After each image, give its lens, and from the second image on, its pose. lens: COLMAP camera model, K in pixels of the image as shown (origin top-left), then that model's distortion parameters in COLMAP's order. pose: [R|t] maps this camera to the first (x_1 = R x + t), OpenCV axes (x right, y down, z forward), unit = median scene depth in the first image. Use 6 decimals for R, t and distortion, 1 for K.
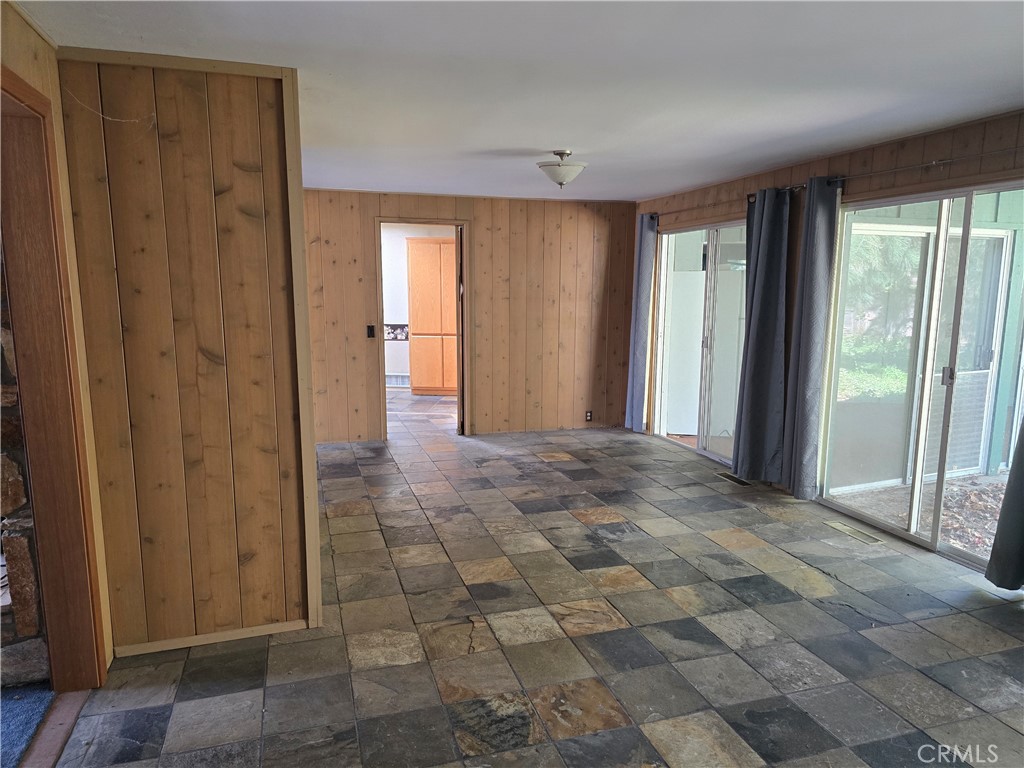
lens RADIAL K [[689.8, 0, 512.8], [0, 689.8, 388.1], [0, 0, 1]] dist [-0.000016, -0.001256]
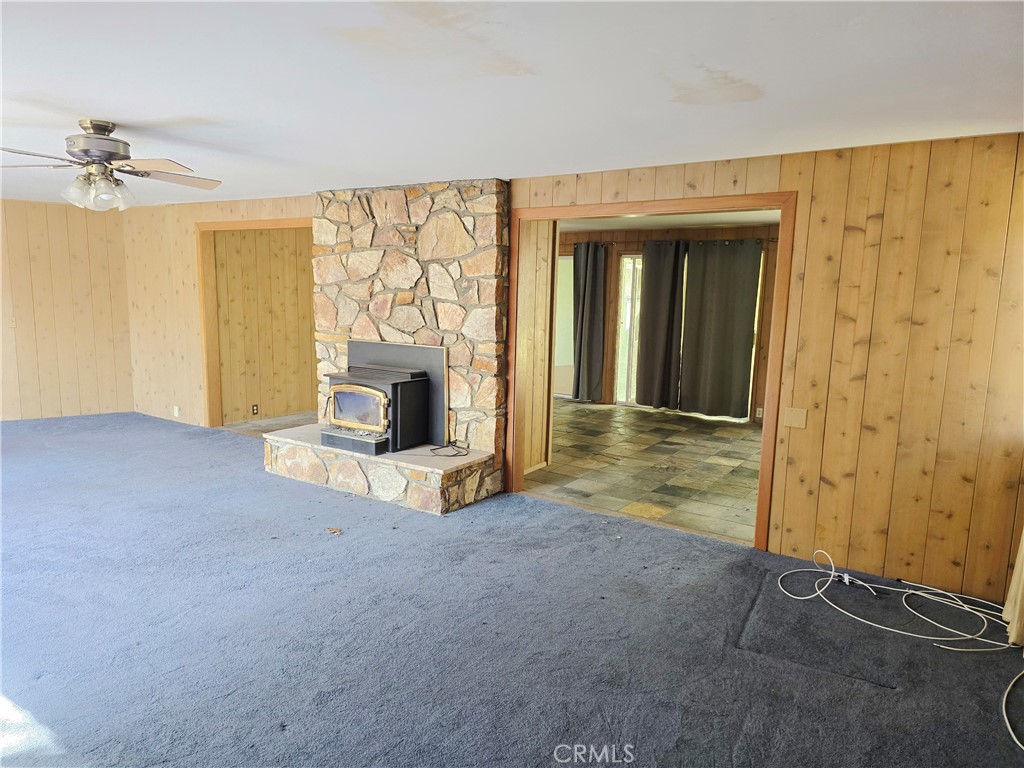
lens RADIAL K [[689.8, 0, 510.7], [0, 689.8, 385.9], [0, 0, 1]] dist [-0.000016, -0.001256]
pose [[0.783534, -0.065587, 0.617877, -1.599584], [0.068183, 0.997484, 0.019419, 0.073321], [-0.617596, 0.026913, 0.786035, -0.507179]]
